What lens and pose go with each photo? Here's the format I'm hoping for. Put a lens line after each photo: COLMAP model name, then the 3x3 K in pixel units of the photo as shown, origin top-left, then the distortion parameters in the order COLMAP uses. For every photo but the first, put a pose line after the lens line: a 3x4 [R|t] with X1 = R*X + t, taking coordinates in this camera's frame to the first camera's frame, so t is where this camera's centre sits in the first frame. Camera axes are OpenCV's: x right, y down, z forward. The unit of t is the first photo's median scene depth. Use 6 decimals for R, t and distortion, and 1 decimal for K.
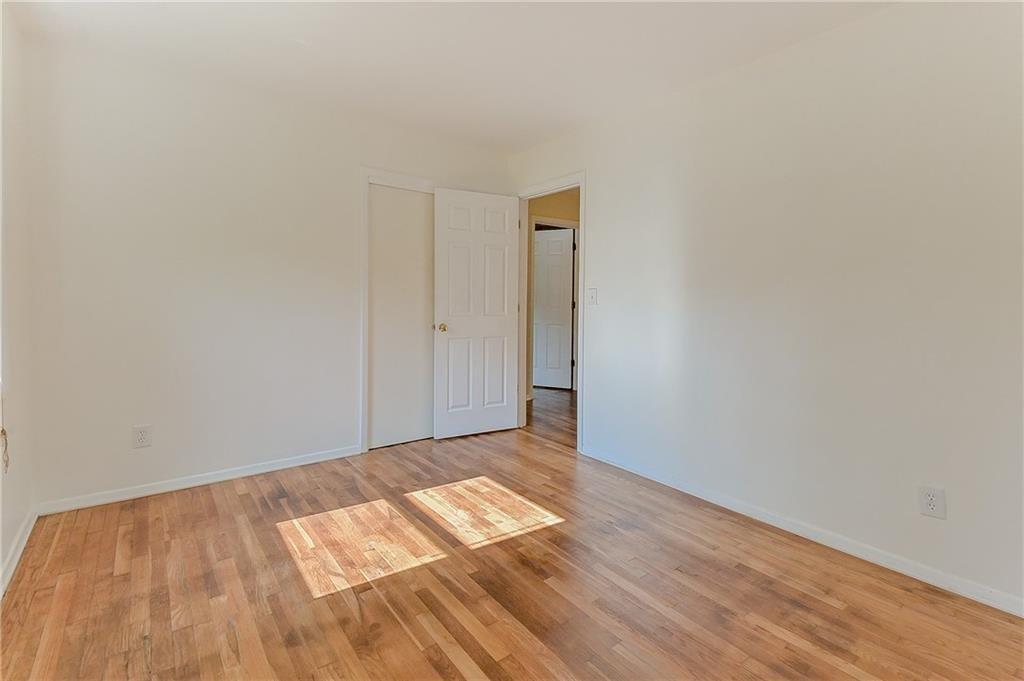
lens RADIAL K [[485.1, 0, 505.3], [0, 485.1, 329.5], [0, 0, 1]] dist [0.053989, -0.019144]
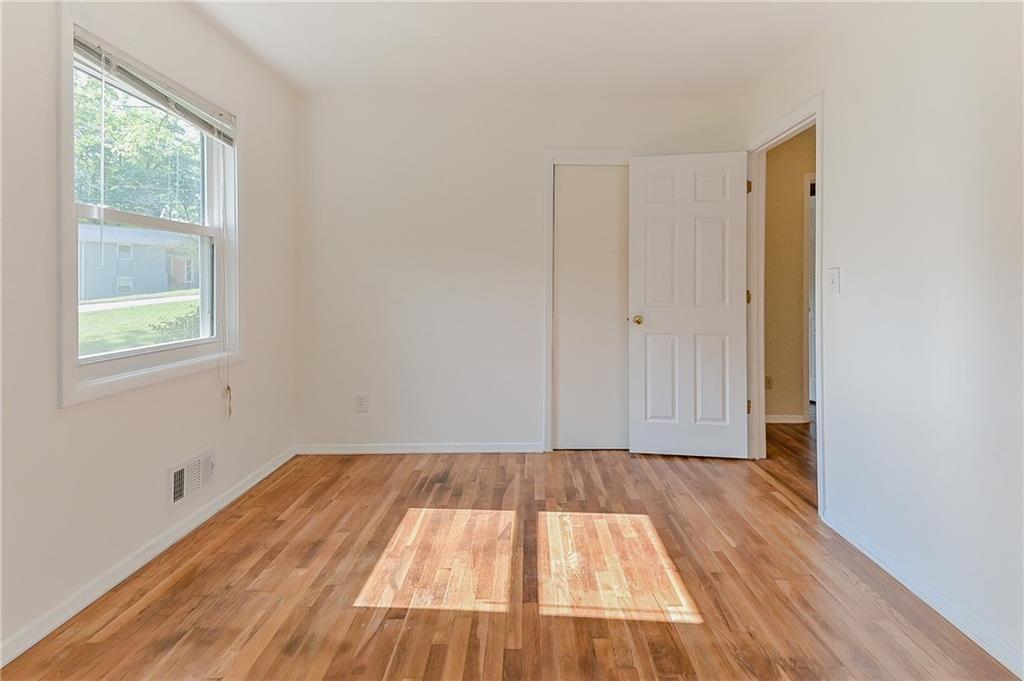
lens RADIAL K [[485.1, 0, 530.6], [0, 485.1, 296.4], [0, 0, 1]] dist [0.053989, -0.019144]
pose [[0.808329, 0.005000, -0.588710, 0.319240], [-0.031872, 0.998869, -0.035279, -0.014061], [0.587868, 0.047280, 0.807574, 0.301571]]
